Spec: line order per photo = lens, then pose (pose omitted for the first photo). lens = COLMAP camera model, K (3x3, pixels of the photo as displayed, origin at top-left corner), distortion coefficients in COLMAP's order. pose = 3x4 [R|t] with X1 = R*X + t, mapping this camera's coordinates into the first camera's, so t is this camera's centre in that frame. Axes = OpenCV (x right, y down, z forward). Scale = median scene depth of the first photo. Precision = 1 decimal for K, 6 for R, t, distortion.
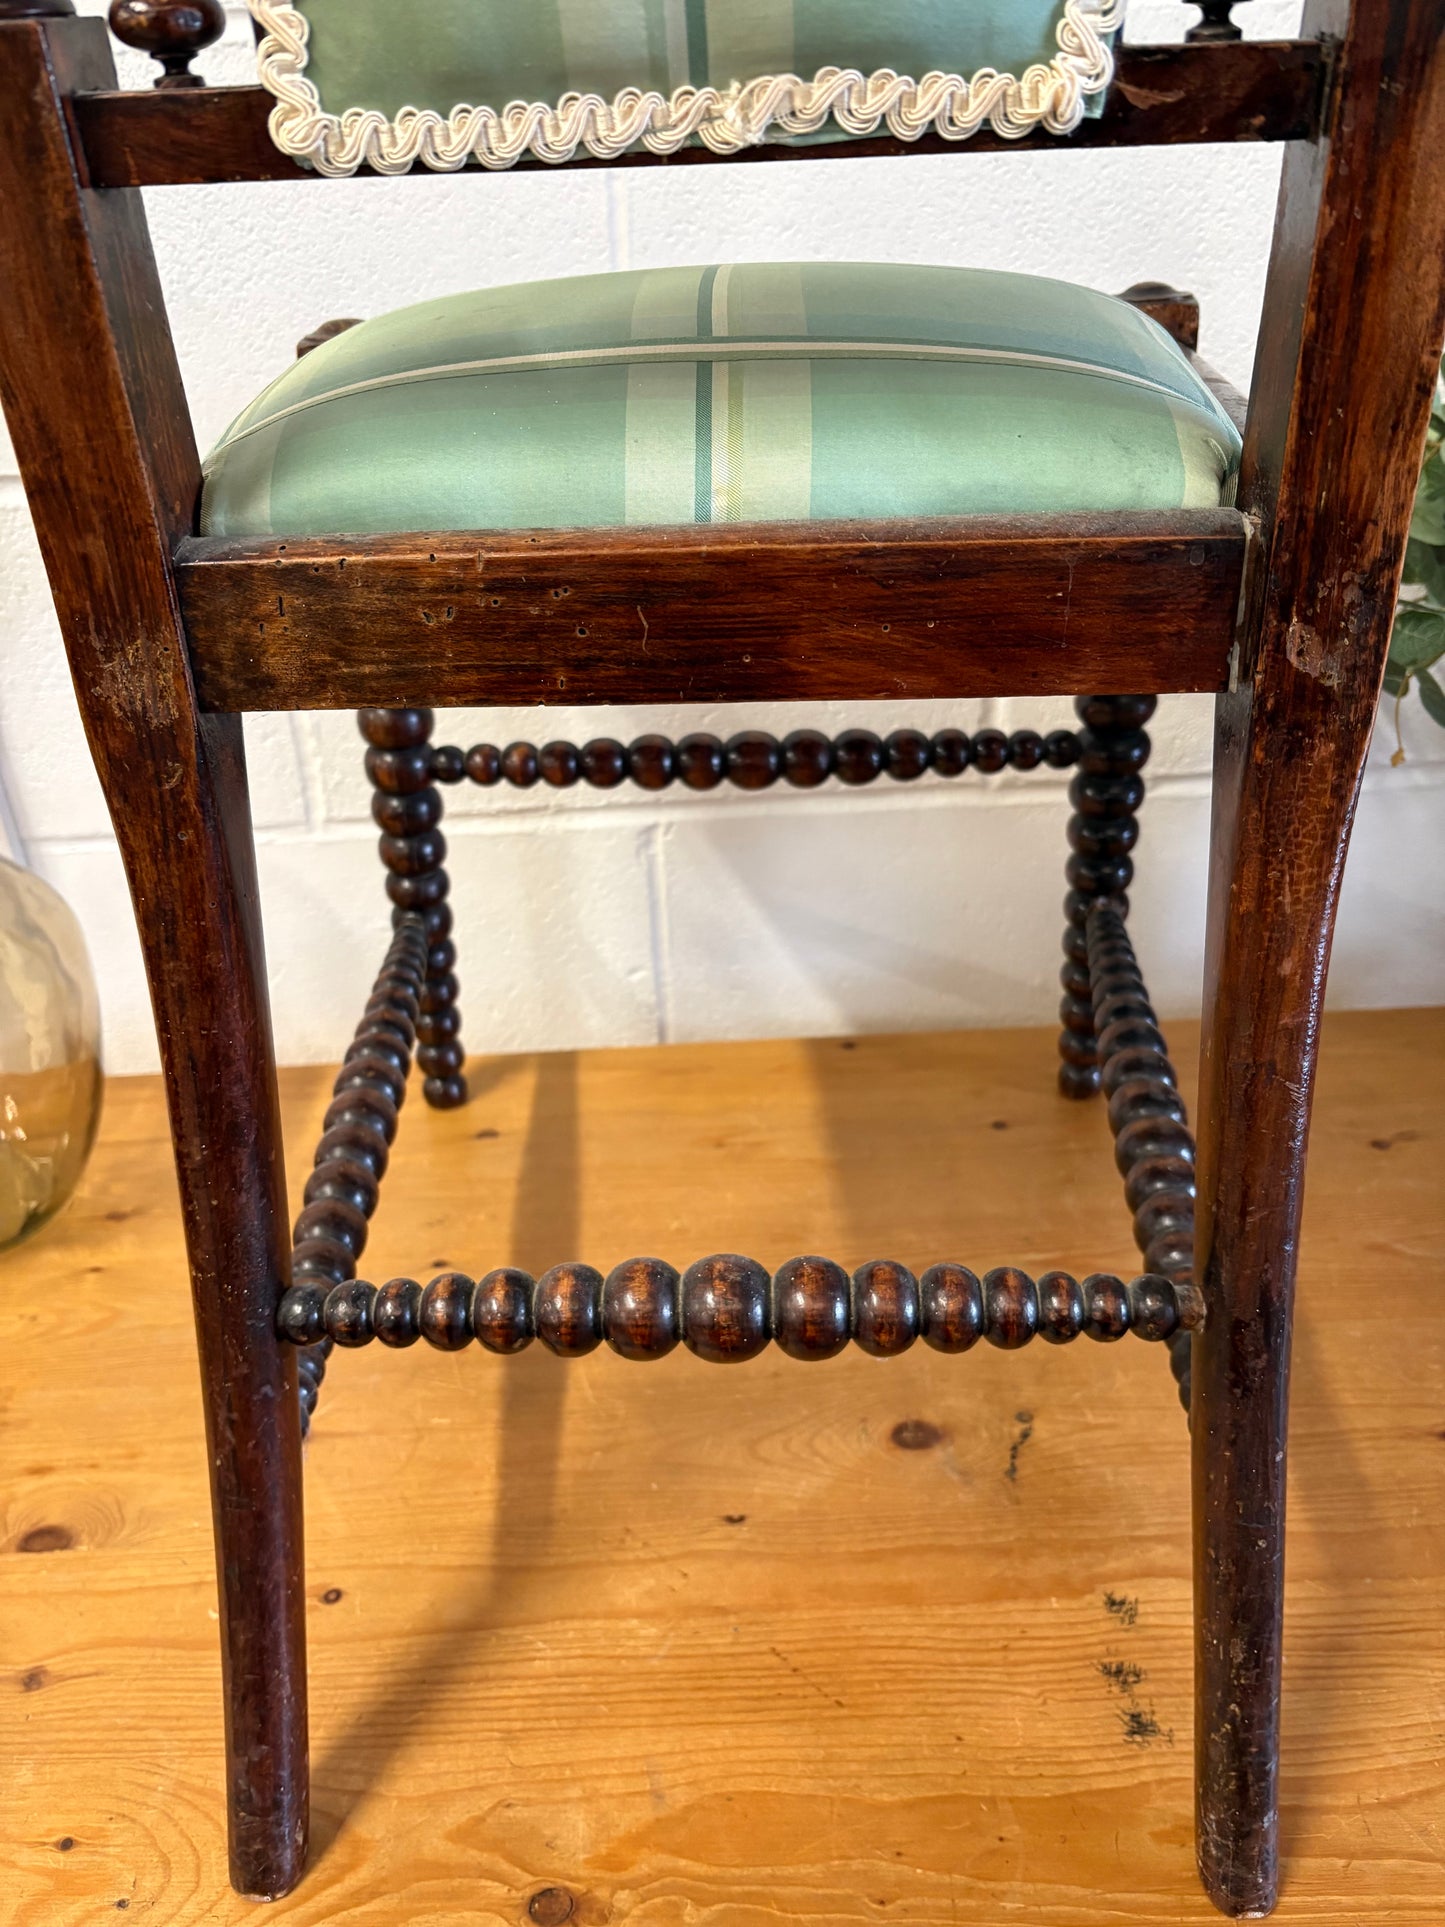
lens RADIAL K [[1486.8, 0, 722.5], [0, 1486.8, 963.5], [0, 0, 1]] dist [0.005915, -0.005095]
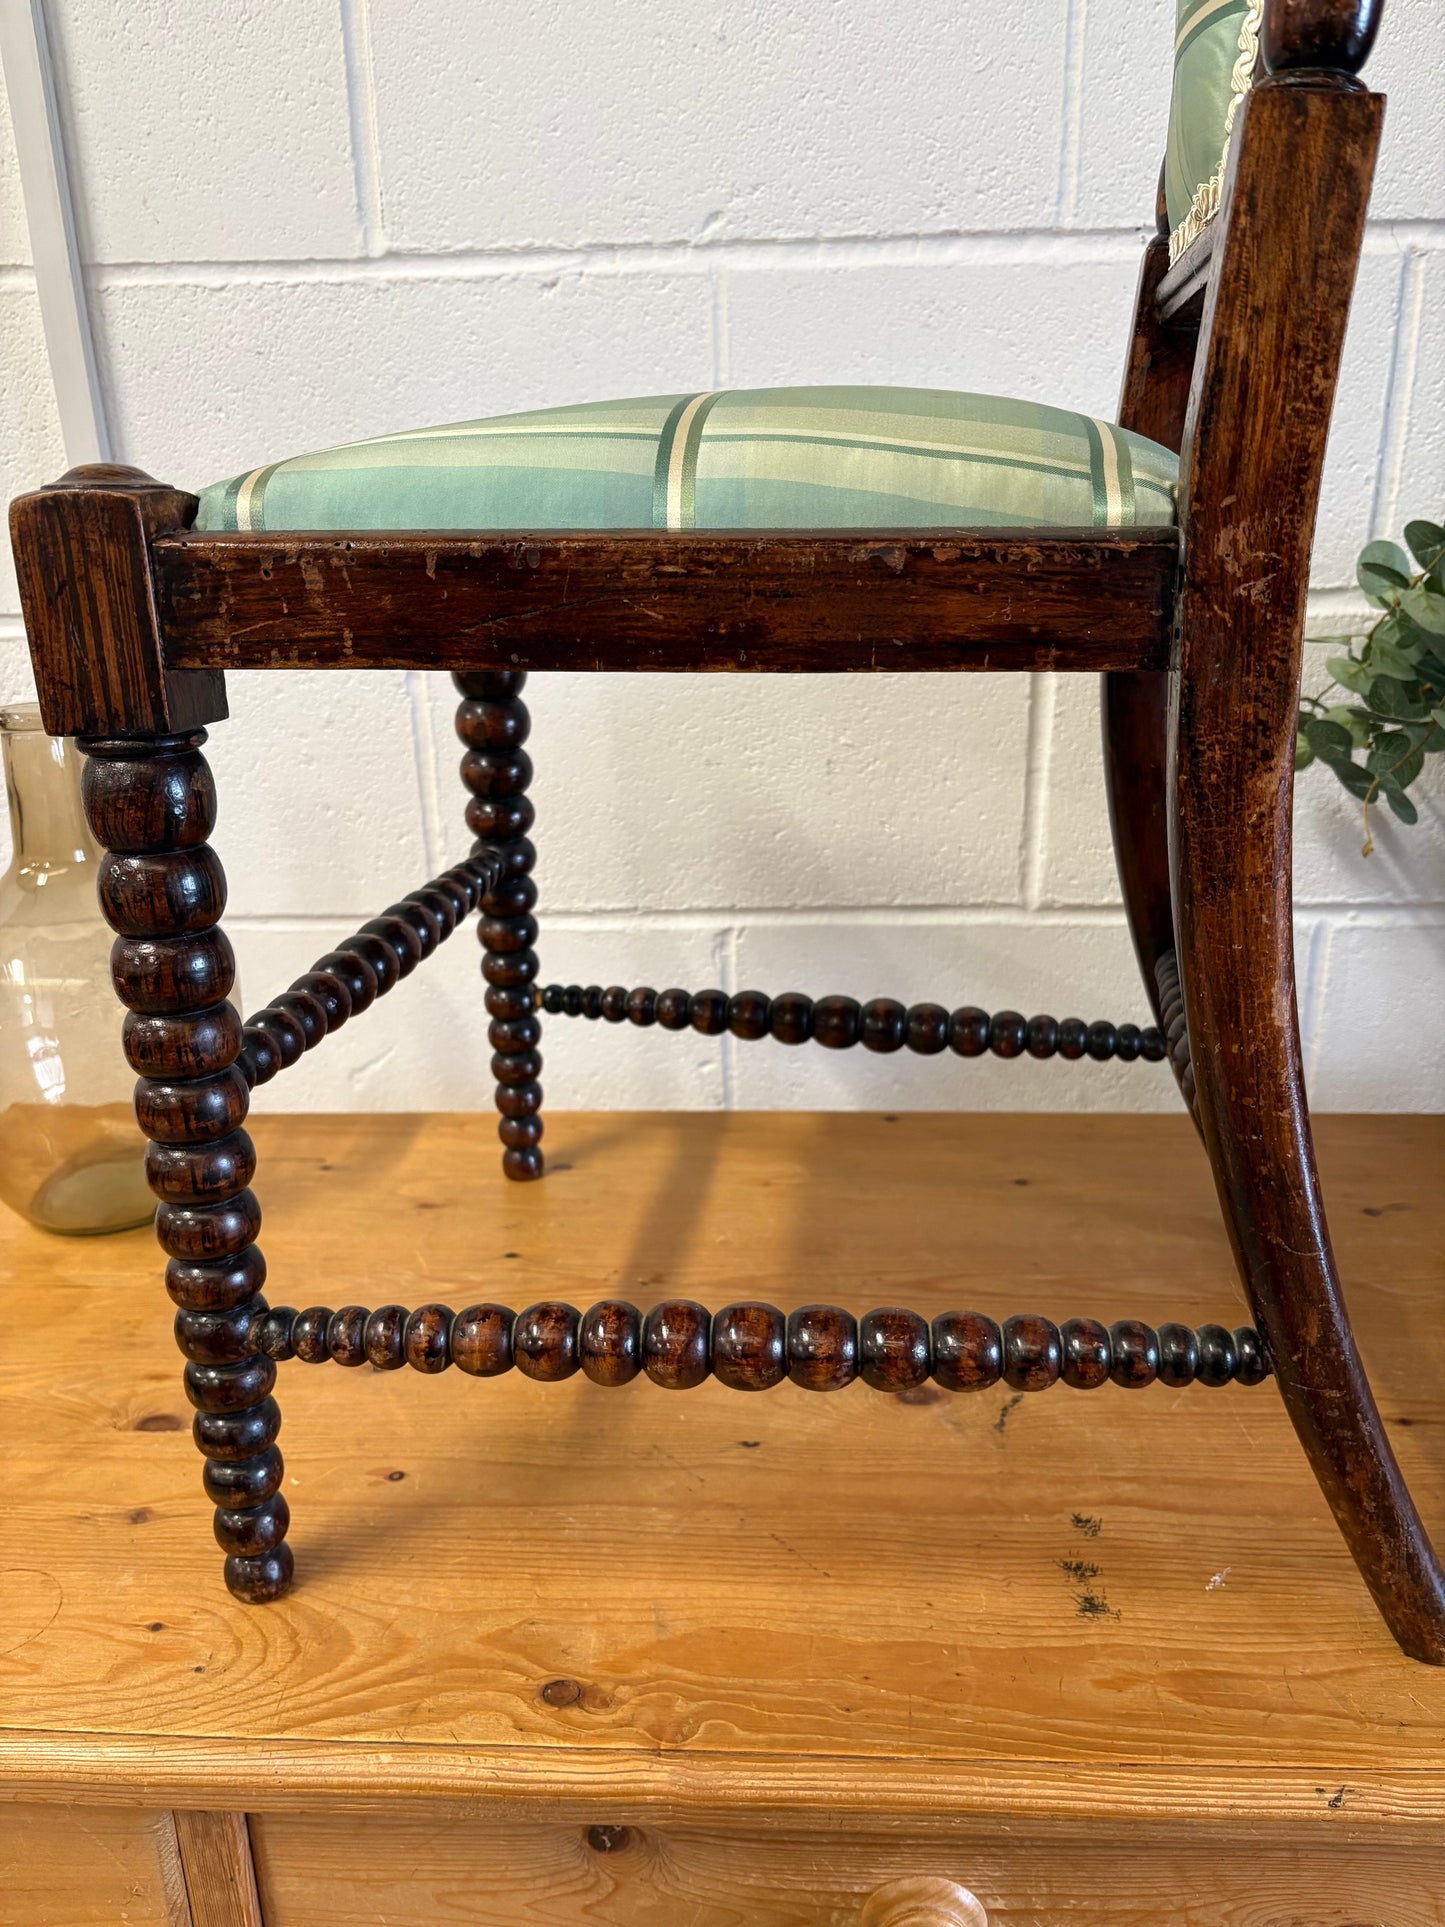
lens RADIAL K [[1482.5, 0, 718.6], [0, 1482.5, 965.6], [0, 0, 1]] dist [0.018974, -0.007595]
pose [[0.996250, 0.043196, -0.074962, 0.066092], [-0.055211, 0.984502, -0.166458, 0.251159], [0.066610, 0.169973, 0.983195, -0.217727]]
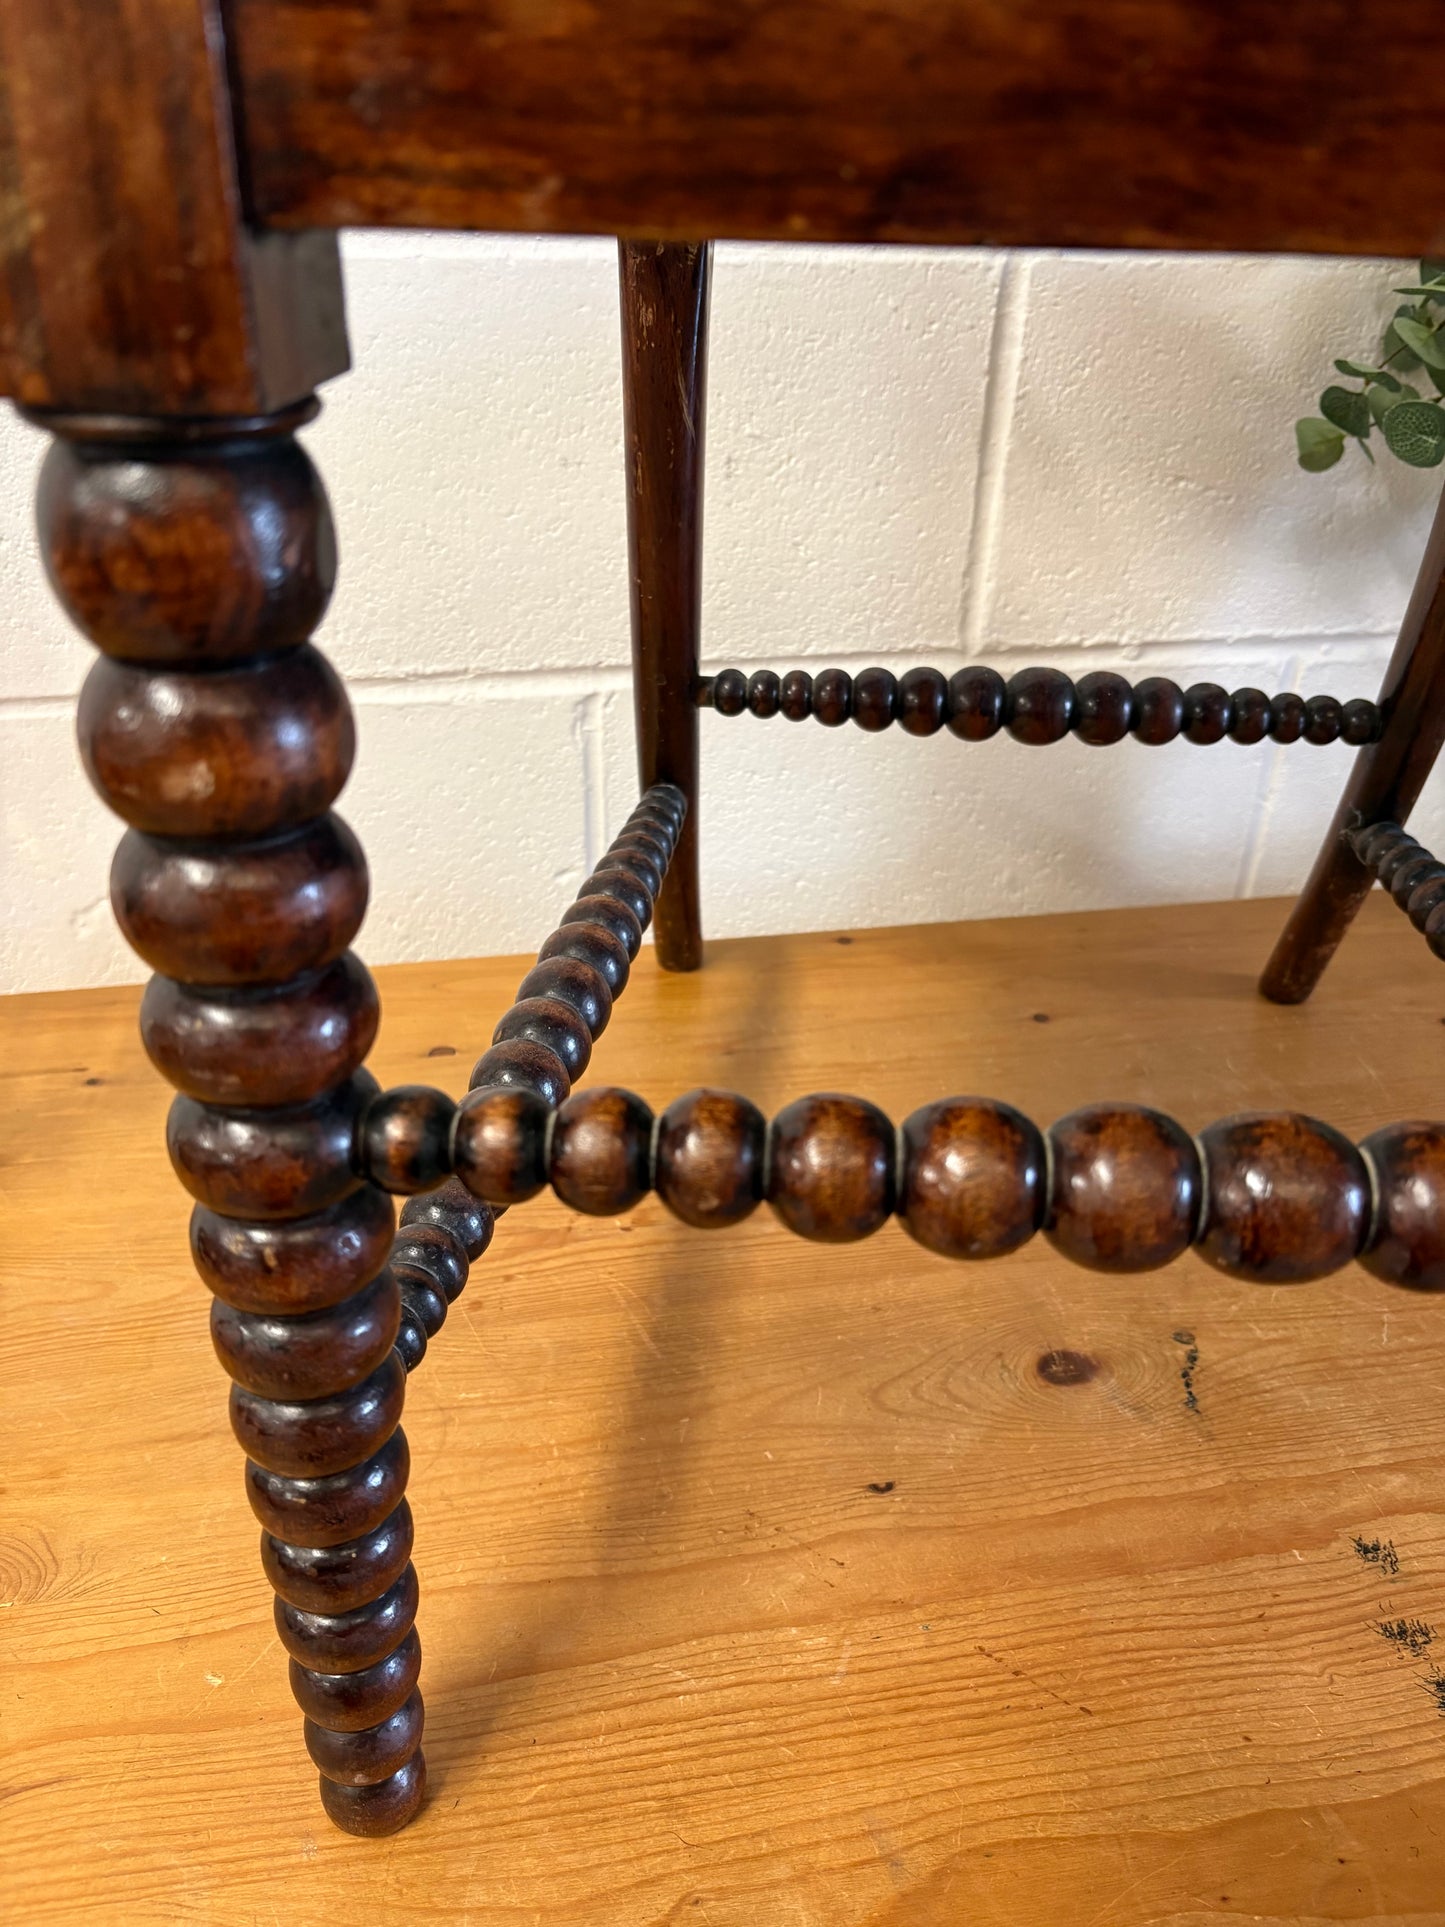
lens RADIAL K [[1484.0, 0, 722.5], [0, 1484.0, 963.5], [0, 0, 1]] dist [0.014470, -0.032385]
pose [[0.985697, -0.026419, 0.166445, -0.244132], [0.023539, 0.999537, 0.019257, 0.095927], [-0.166877, -0.015063, 0.985863, 0.295623]]
